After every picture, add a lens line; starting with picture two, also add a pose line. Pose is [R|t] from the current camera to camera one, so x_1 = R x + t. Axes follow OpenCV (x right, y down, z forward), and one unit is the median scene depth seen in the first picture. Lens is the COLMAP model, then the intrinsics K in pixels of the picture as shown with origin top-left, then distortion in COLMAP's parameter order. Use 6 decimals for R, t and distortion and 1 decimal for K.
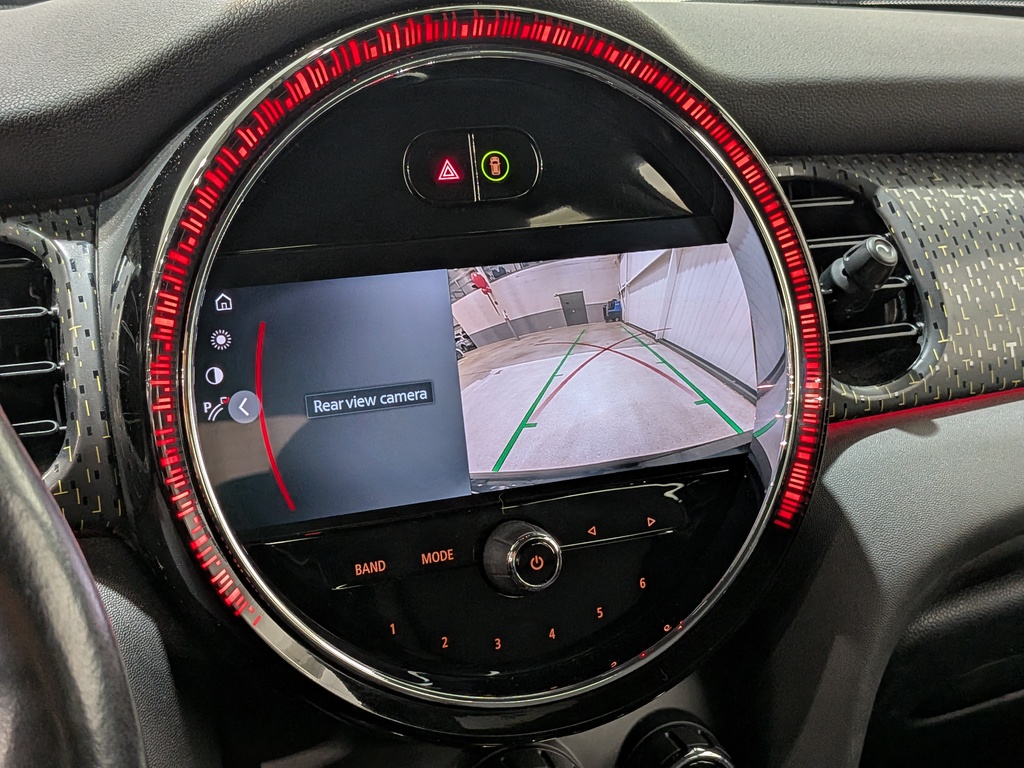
lens RADIAL K [[1512.3, 0, 509.6], [0, 1512.3, 387.6], [0, 0, 1]] dist [0.078694, 0.000000]
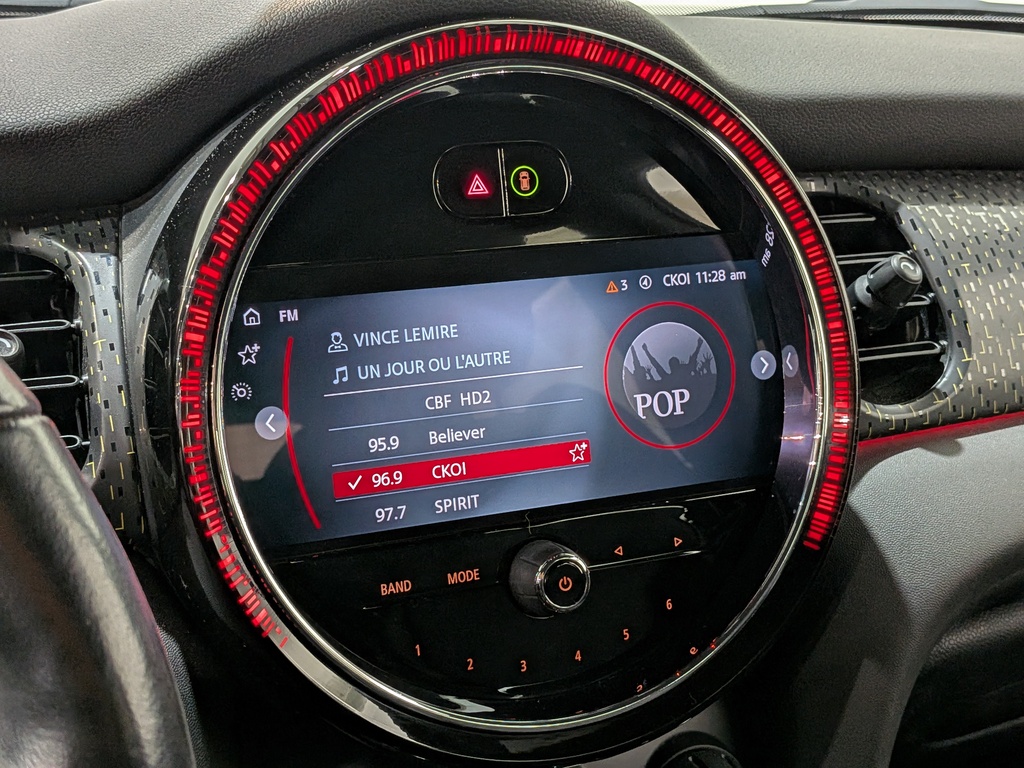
lens RADIAL K [[1512.3, 0, 497.5], [0, 1512.3, 360.7], [0, 0, 1]] dist [0.078694, 0.000000]
pose [[0.999929, 0.008036, 0.008816, -0.035028], [-0.007845, 0.999738, -0.021520, -0.007374], [-0.008987, 0.021449, 0.999730, 0.013496]]
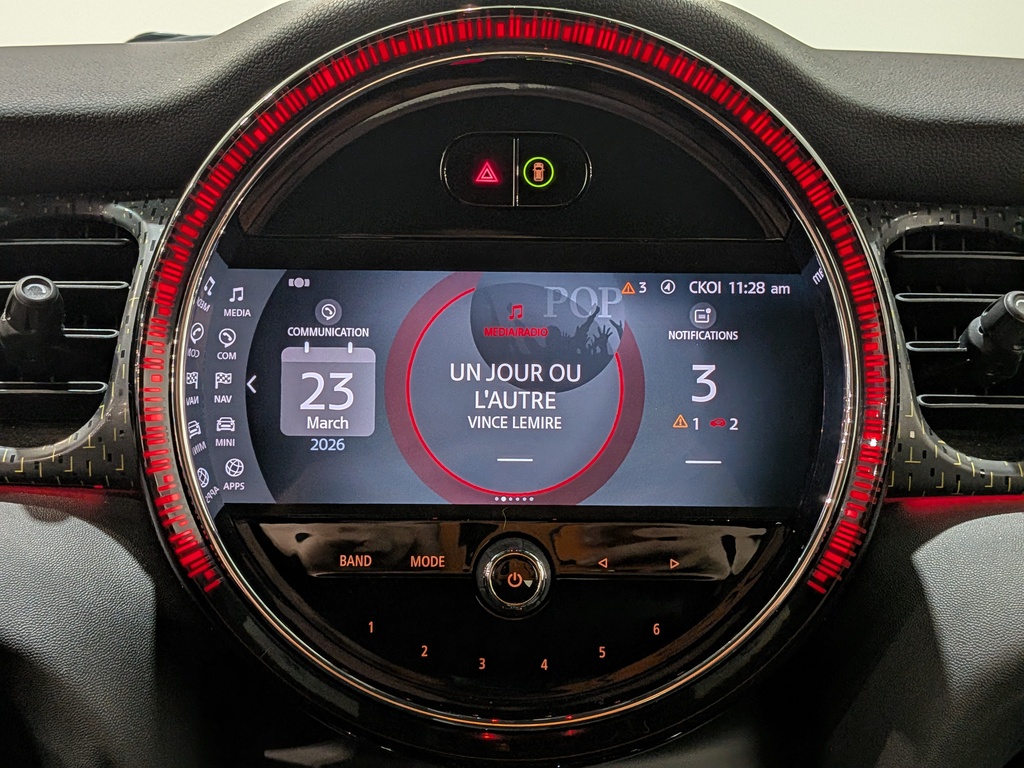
lens RADIAL K [[1512.3, 0, 502.4], [0, 1512.3, 388.4], [0, 0, 1]] dist [0.078694, 0.000000]
pose [[0.925699, 0.091137, -0.367119, 0.340266], [-0.123406, 0.990202, -0.065354, 0.058481], [0.357566, 0.105803, 0.927875, 0.100963]]
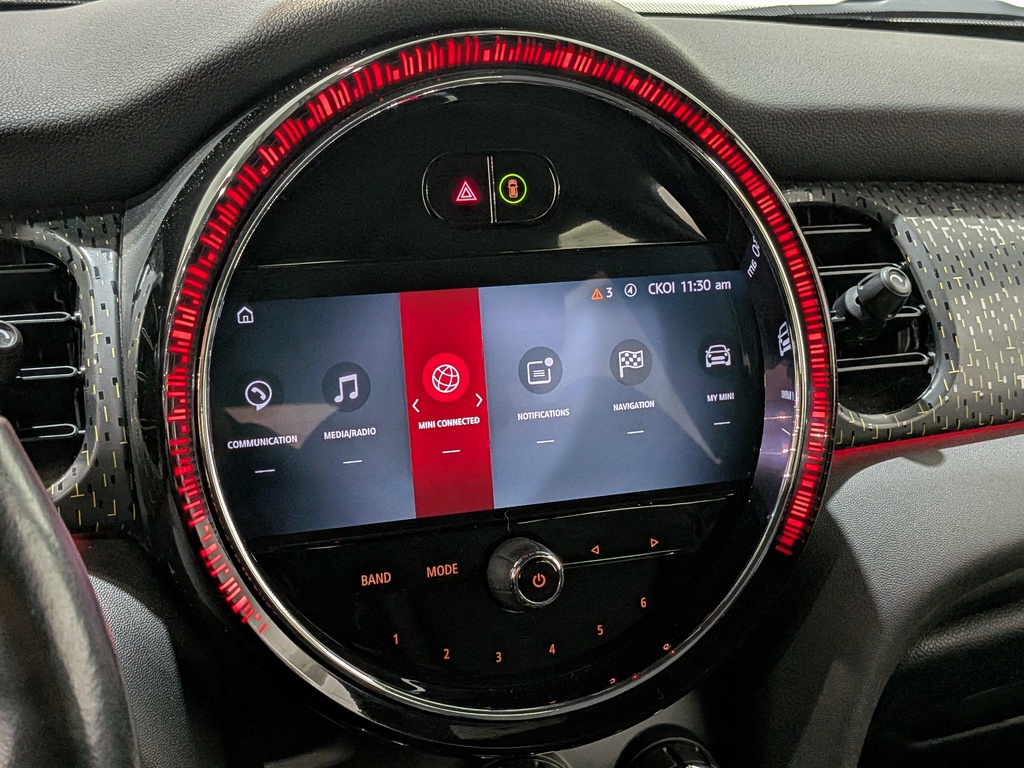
lens RADIAL K [[1512.3, 0, 508.3], [0, 1512.3, 407.9], [0, 0, 1]] dist [0.078694, 0.000000]
pose [[0.999122, 0.036606, -0.020390, 0.013550], [-0.036160, 0.999107, 0.021846, -0.021604], [0.021172, -0.021090, 0.999553, -0.017875]]
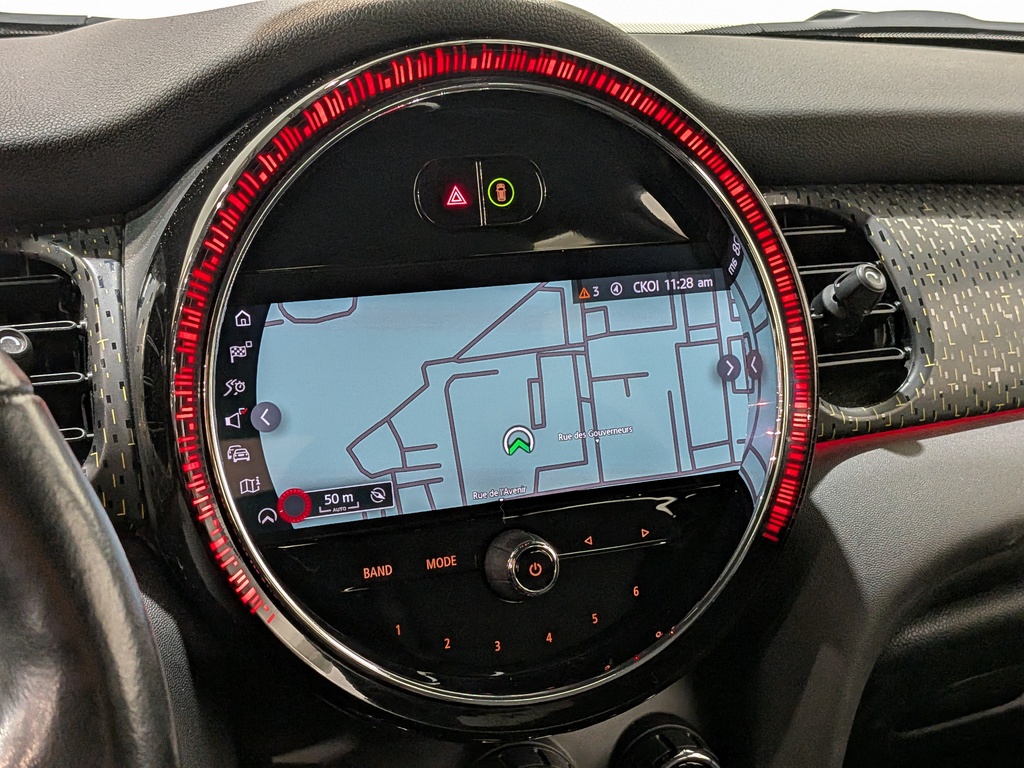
lens RADIAL K [[1512.3, 0, 493.8], [0, 1512.3, 420.3], [0, 0, 1]] dist [0.078694, 0.000000]
pose [[0.999829, 0.013335, -0.012831, 0.001065], [-0.013264, 0.999897, 0.005540, 0.006292], [0.012904, -0.005369, 0.999902, -0.053083]]
